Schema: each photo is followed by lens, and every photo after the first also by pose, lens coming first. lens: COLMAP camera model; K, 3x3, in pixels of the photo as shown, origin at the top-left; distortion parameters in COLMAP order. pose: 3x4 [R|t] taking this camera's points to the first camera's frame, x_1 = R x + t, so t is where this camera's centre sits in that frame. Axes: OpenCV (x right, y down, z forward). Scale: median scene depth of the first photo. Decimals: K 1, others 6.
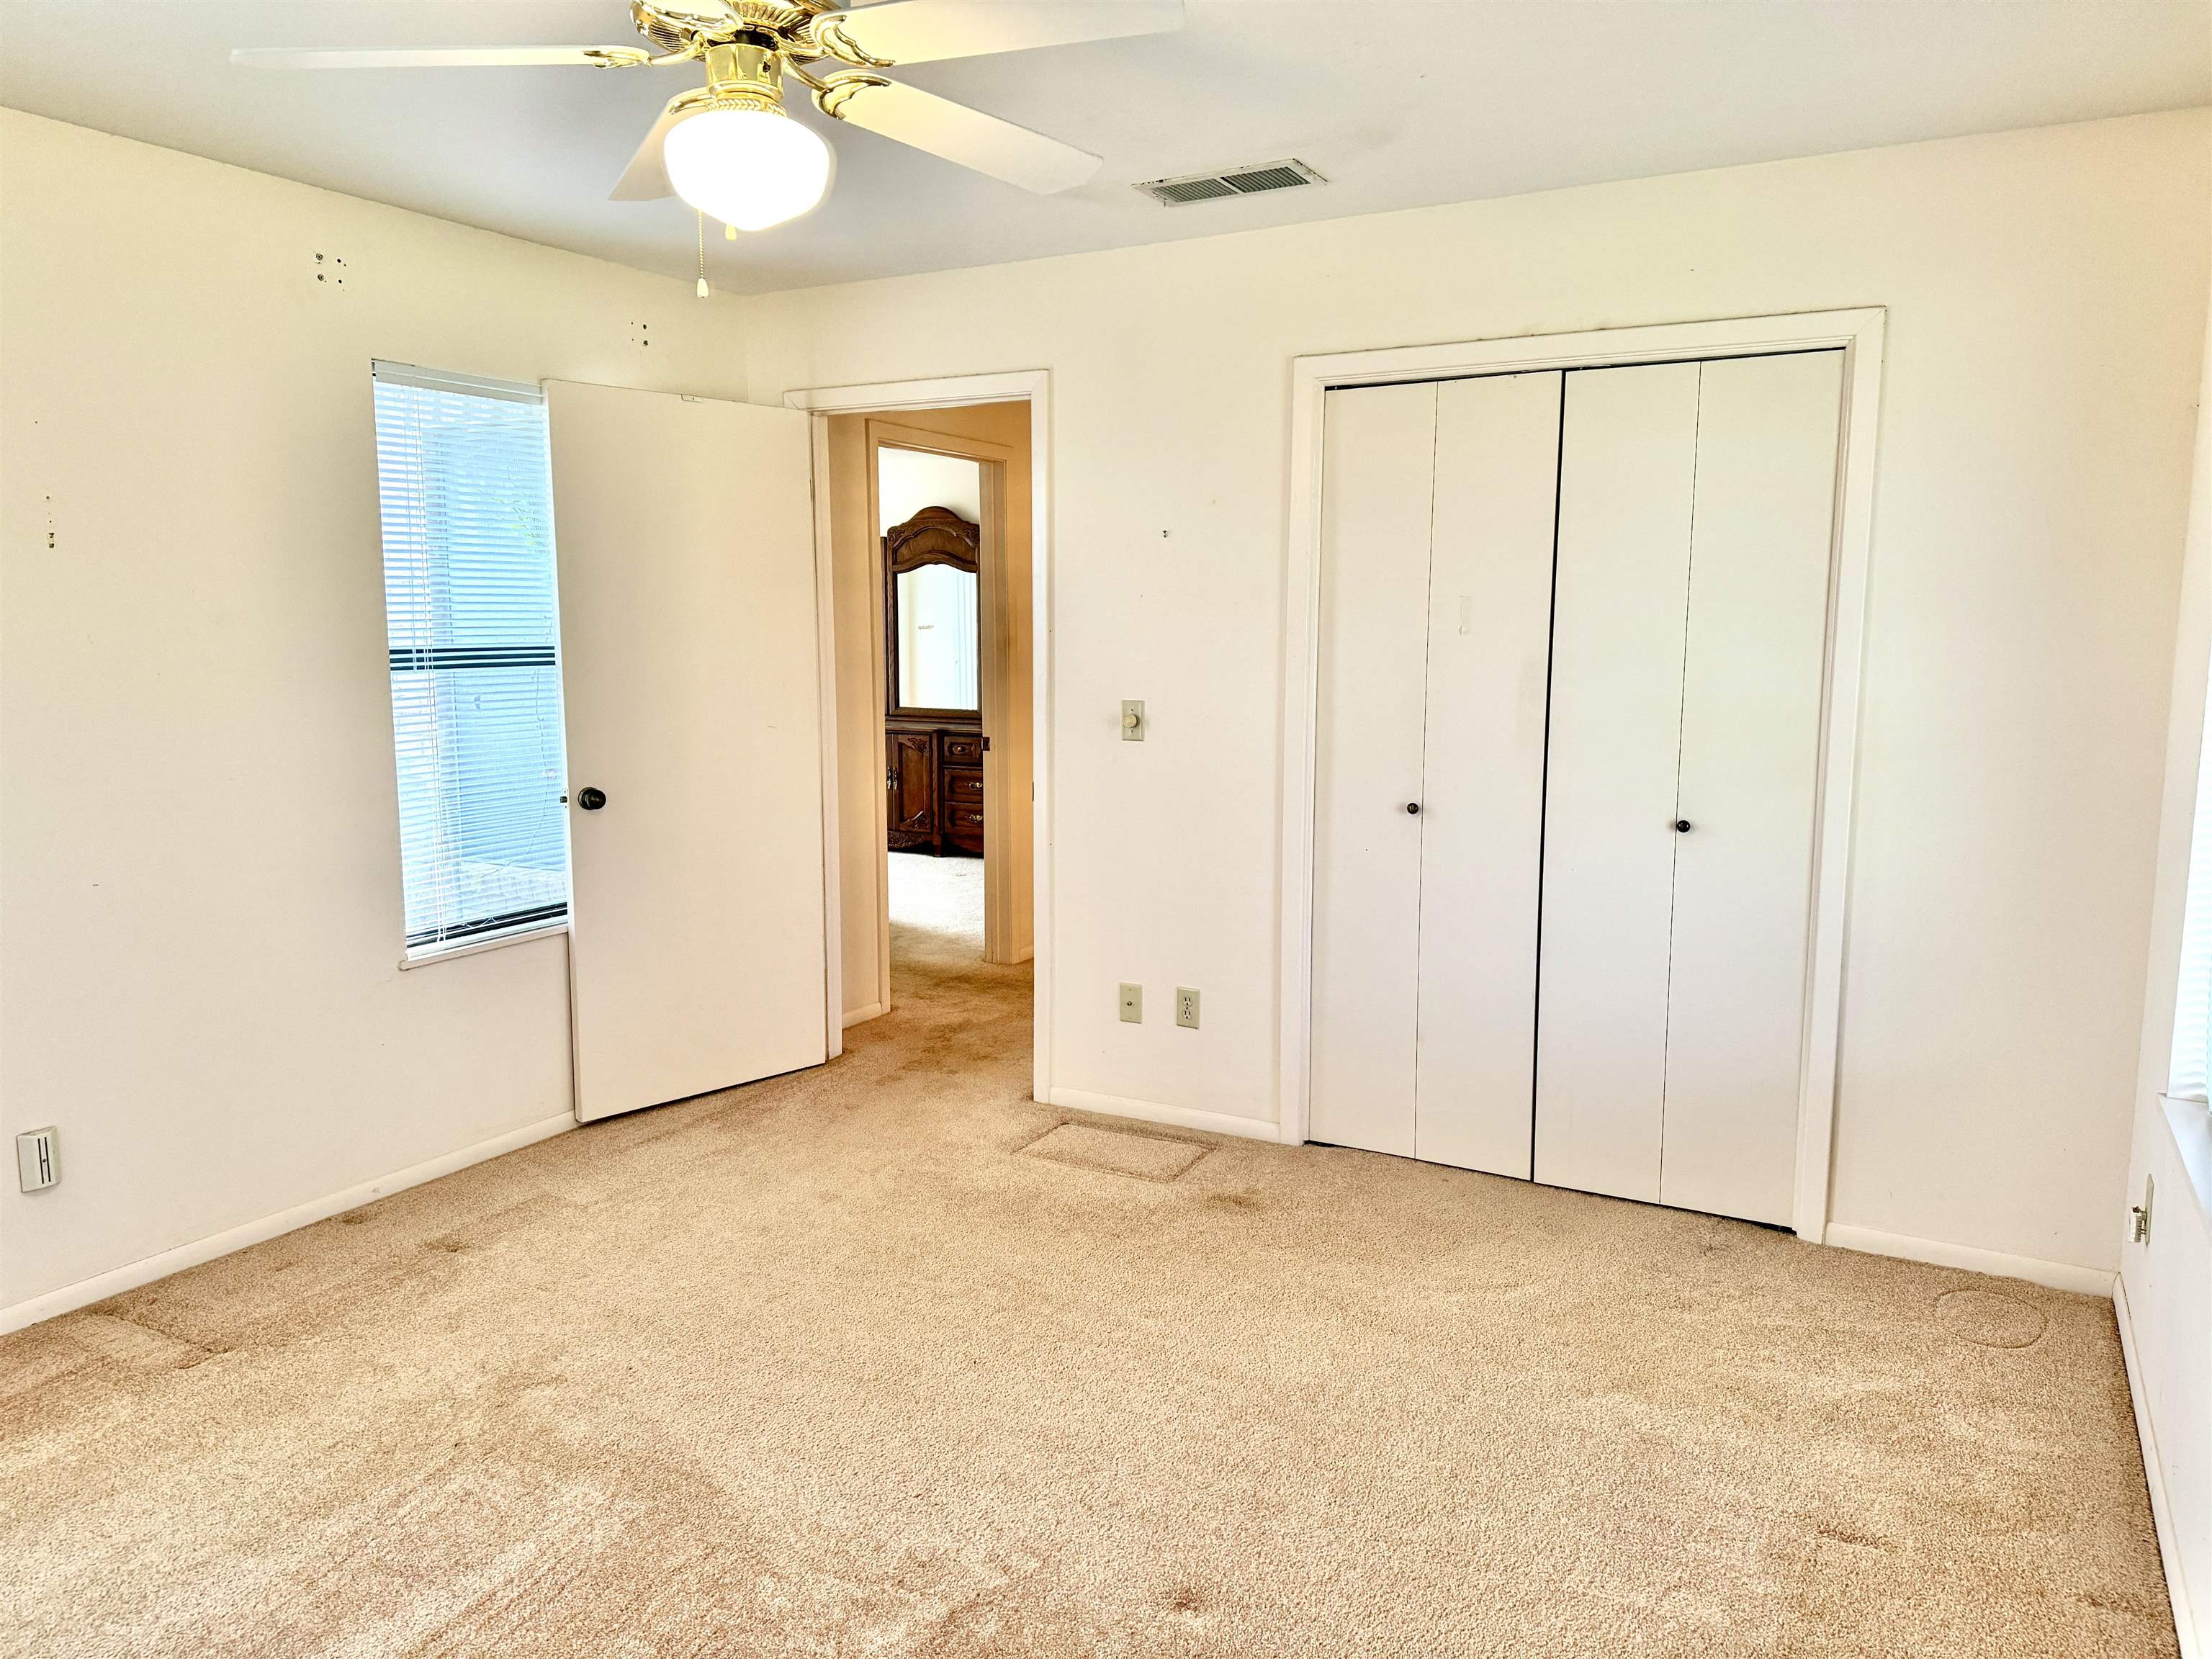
lens RADIAL K [[1555.9, 0, 1104.8], [0, 1555.9, 827.8], [0, 0, 1]] dist [0.012449, -0.011886]
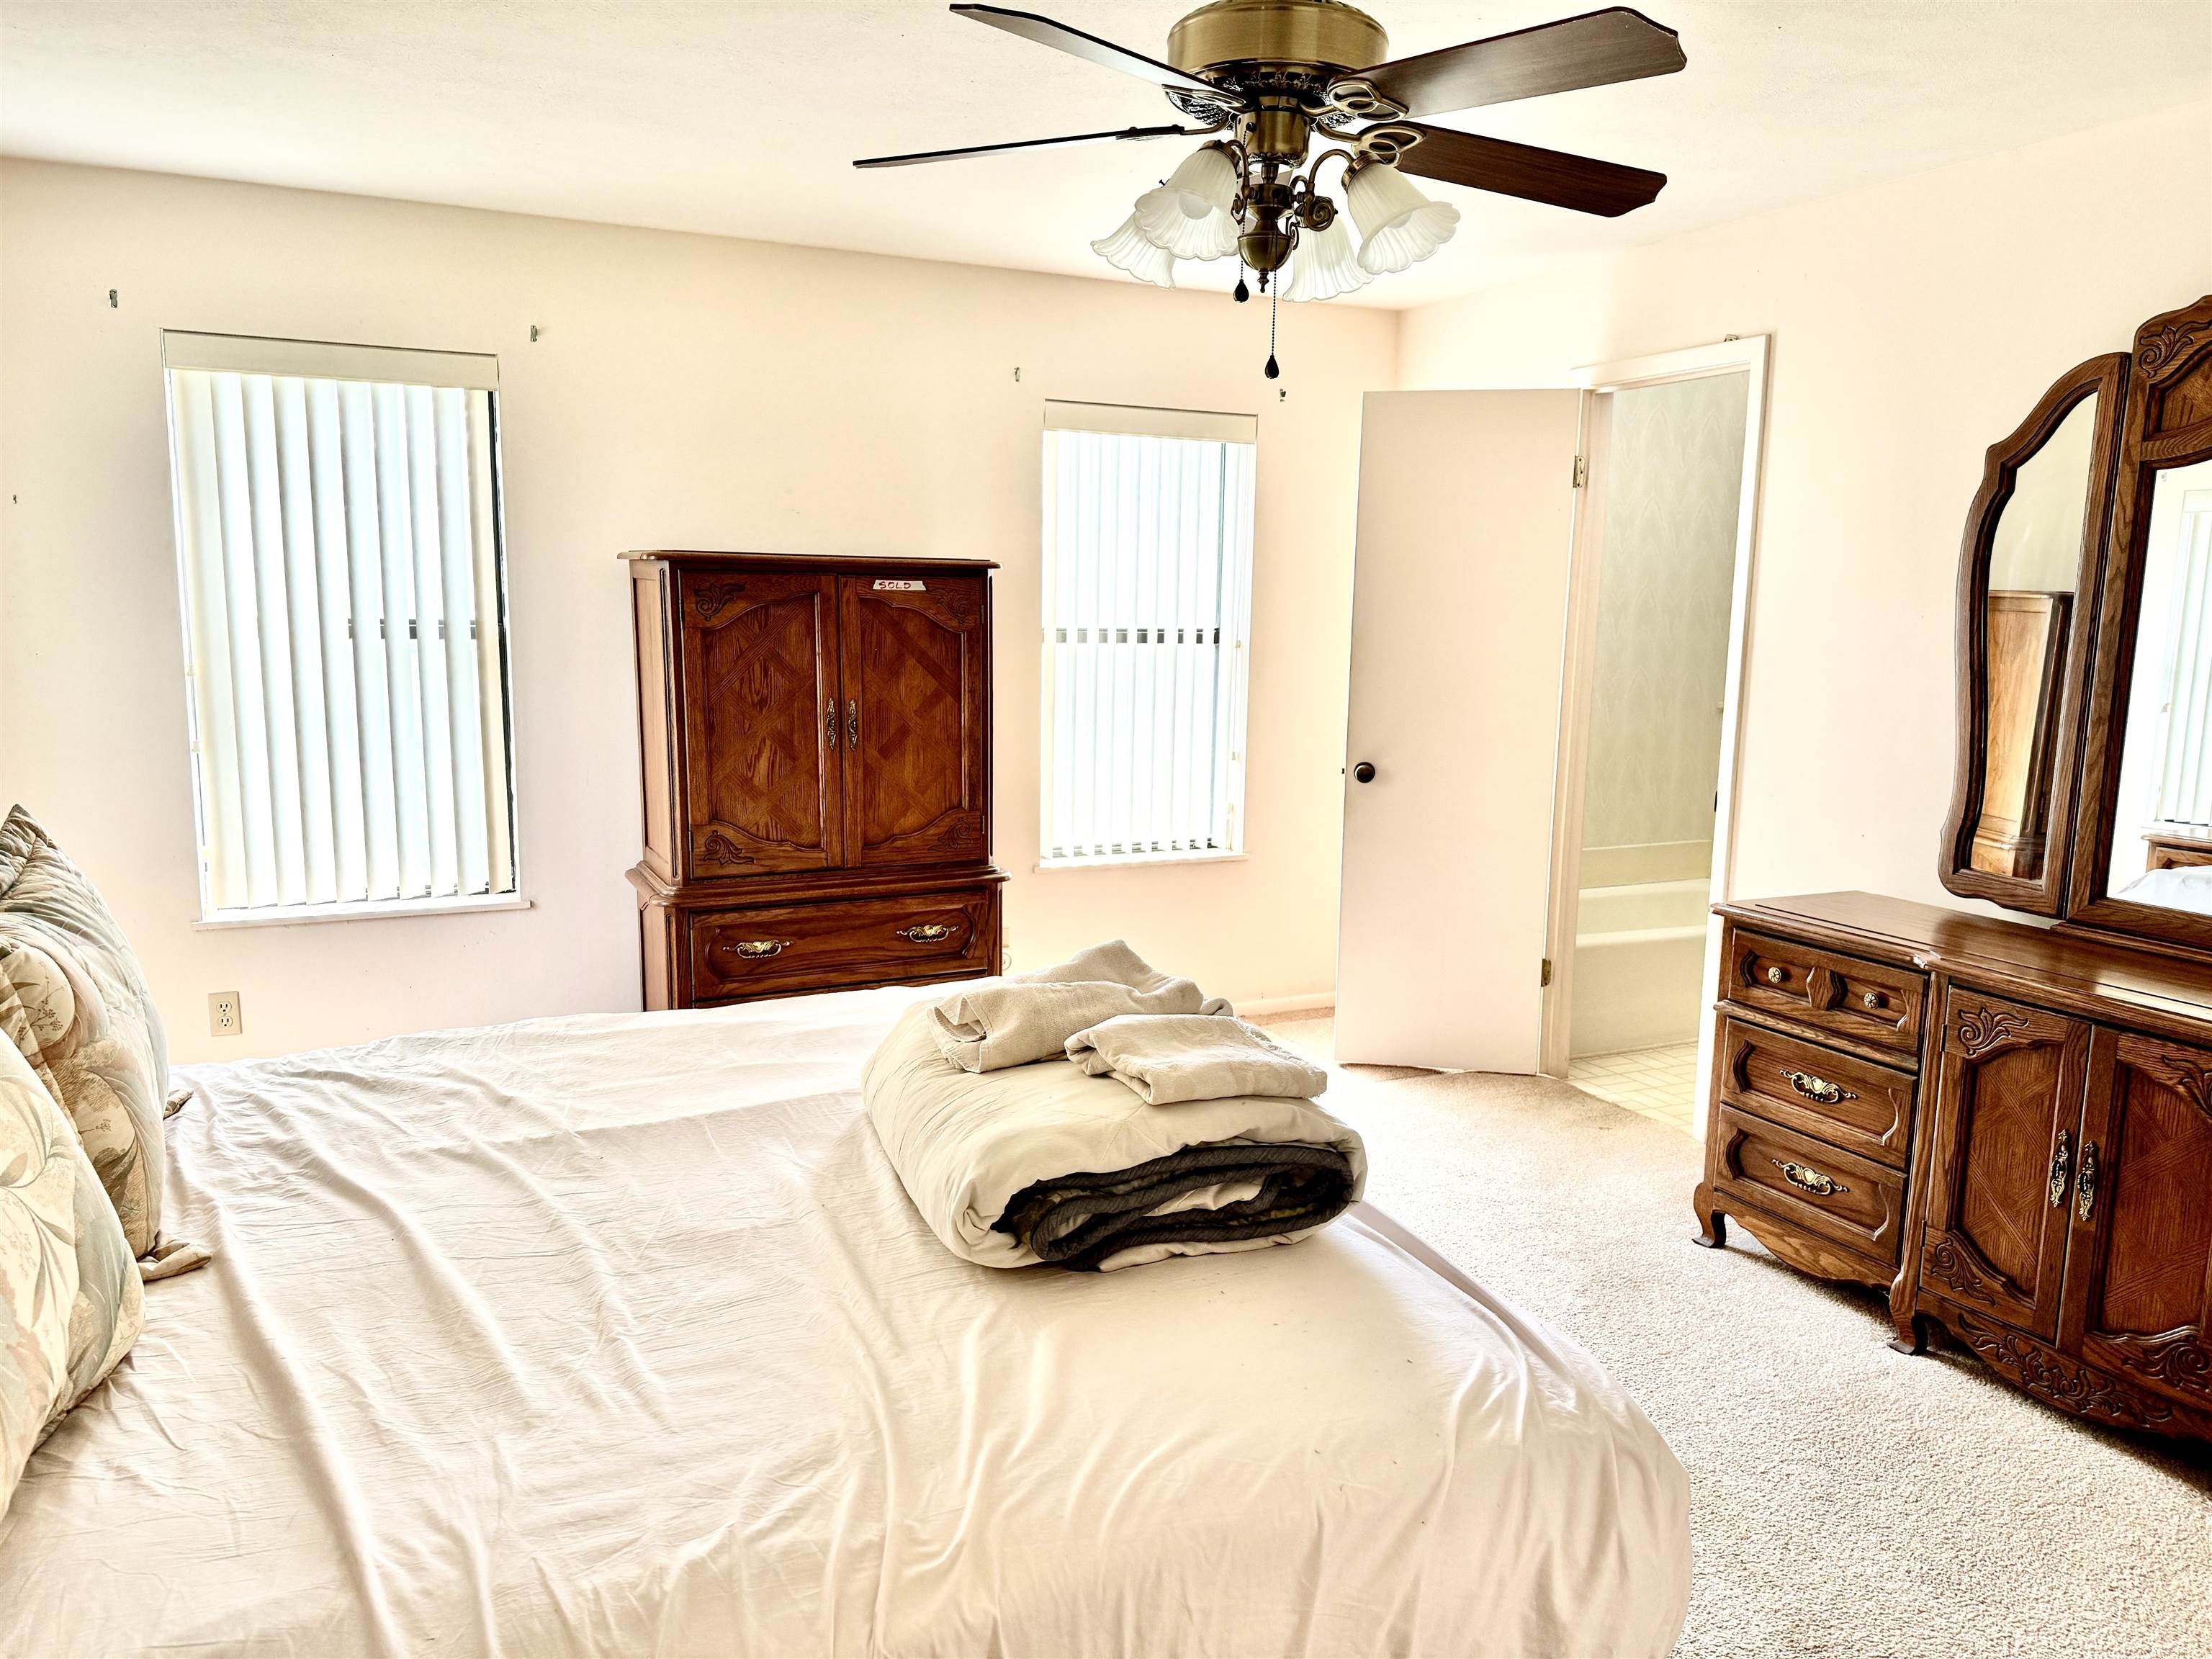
lens RADIAL K [[1555.9, 0, 1105.5], [0, 1555.9, 832.8], [0, 0, 1]] dist [0.012449, -0.011886]
pose [[0.808357, 0.102689, -0.579667, -0.115238], [-0.099566, 0.994332, 0.037301, -0.083336], [0.580212, 0.027563, 0.813999, 0.633864]]
